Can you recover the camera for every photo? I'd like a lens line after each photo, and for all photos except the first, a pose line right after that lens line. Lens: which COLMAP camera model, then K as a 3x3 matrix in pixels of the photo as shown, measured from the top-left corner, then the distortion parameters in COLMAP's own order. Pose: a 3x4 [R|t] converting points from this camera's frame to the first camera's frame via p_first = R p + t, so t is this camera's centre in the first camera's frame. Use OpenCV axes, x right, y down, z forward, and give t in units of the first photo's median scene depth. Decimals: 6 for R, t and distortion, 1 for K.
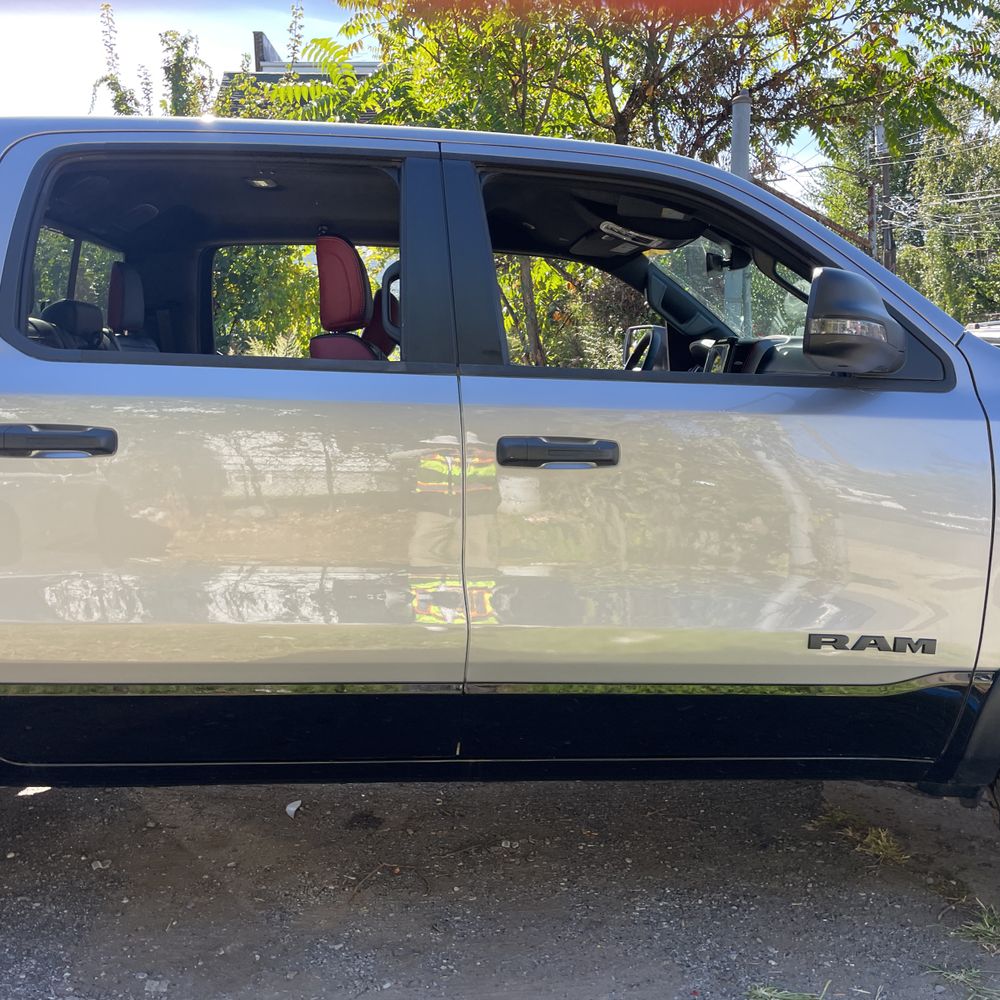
lens RADIAL K [[1011.9, 0, 500.0], [0, 1011.9, 500.0], [0, 0, 1]] dist [0.123016, -0.201394]
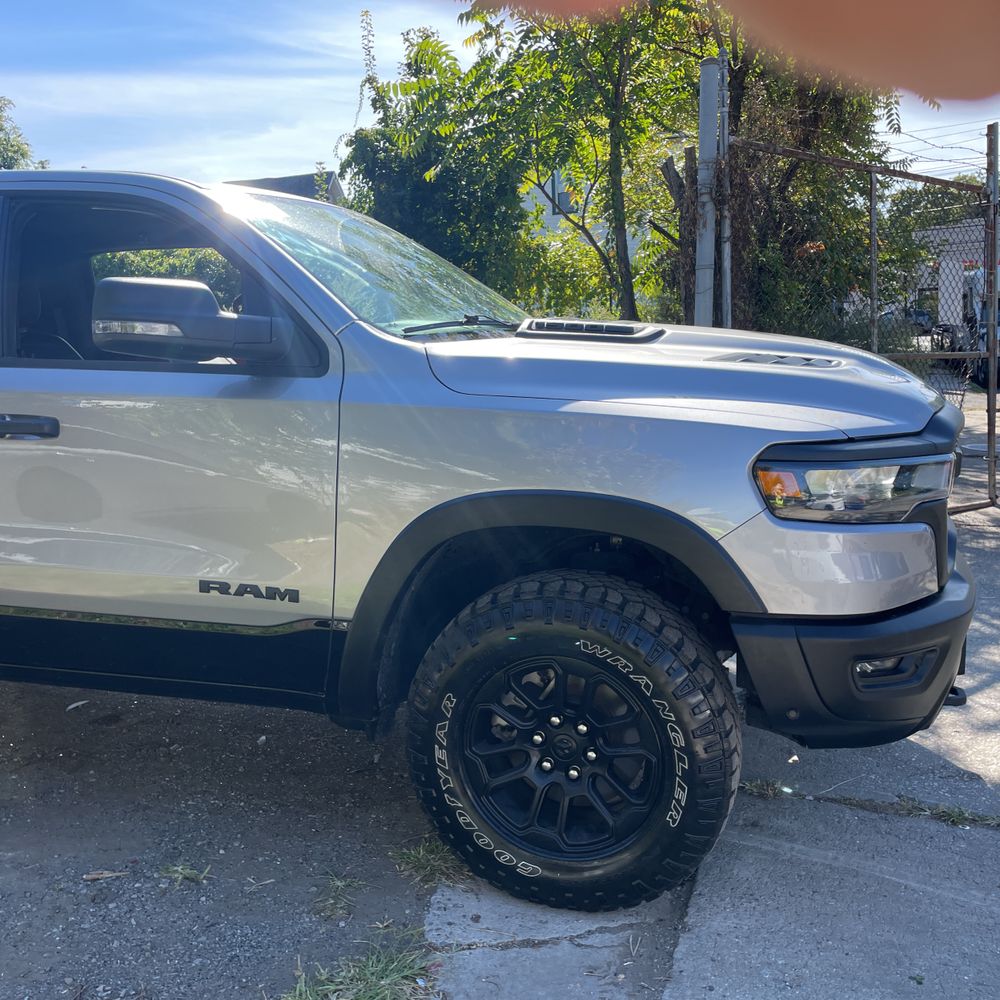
lens RADIAL K [[1011.9, 0, 500.0], [0, 1011.9, 500.0], [0, 0, 1]] dist [0.123016, -0.201394]
pose [[0.938458, 0.030988, -0.344001, 0.601824], [-0.018908, 0.999083, 0.038417, -0.009635], [0.344876, -0.029548, 0.938183, -0.003685]]
